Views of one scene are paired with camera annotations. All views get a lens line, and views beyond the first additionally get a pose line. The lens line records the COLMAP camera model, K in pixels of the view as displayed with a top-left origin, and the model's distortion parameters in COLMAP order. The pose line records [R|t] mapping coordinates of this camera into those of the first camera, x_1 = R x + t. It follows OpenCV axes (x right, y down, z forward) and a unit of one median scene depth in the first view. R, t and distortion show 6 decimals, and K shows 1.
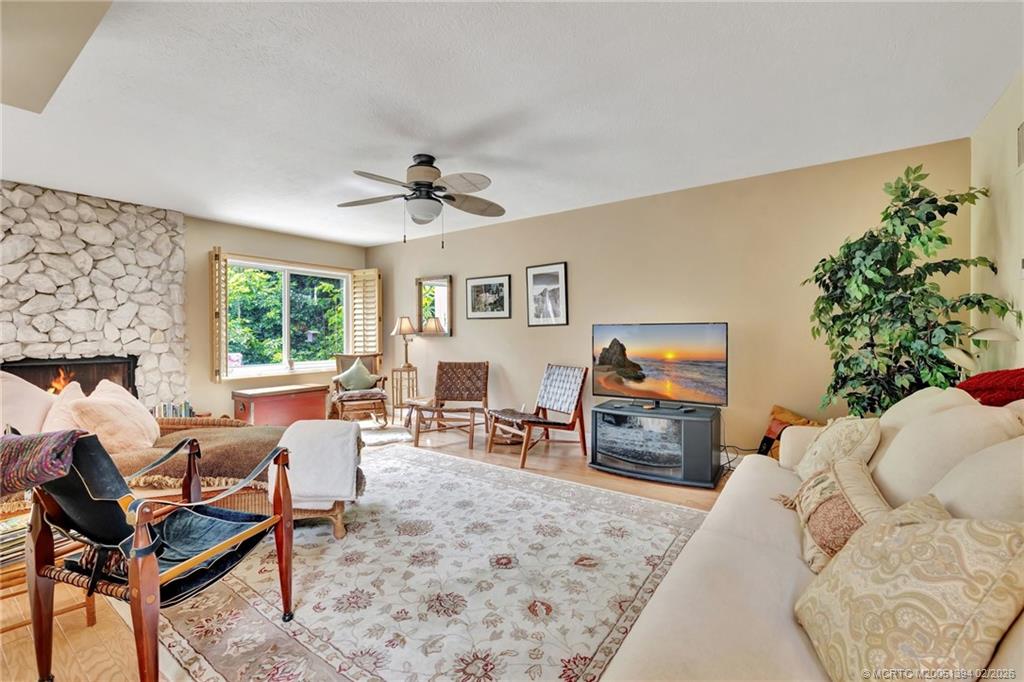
lens RADIAL K [[447.3, 0, 512.0], [0, 447.3, 341.0], [0, 0, 1]] dist [-0.001135, -0.000073]
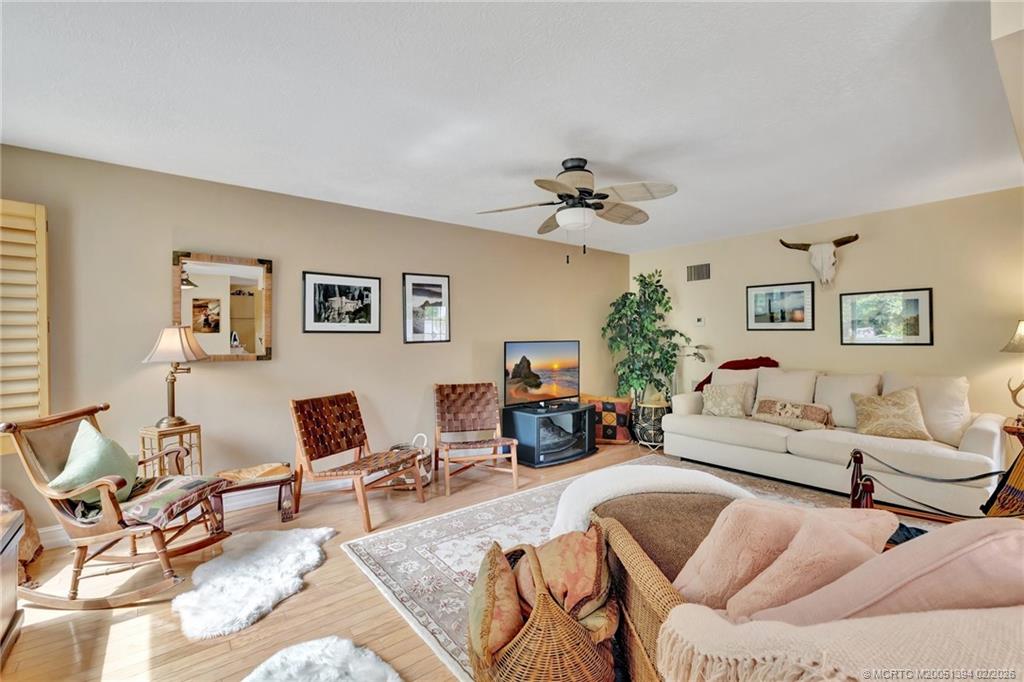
lens RADIAL K [[447.3, 0, 512.0], [0, 447.3, 341.0], [0, 0, 1]] dist [-0.001135, -0.000073]
pose [[0.265920, -0.006468, 0.963973, -0.748179], [0.021652, 0.999765, 0.000735, -0.034065], [-0.963752, 0.020677, 0.265997, 0.598551]]
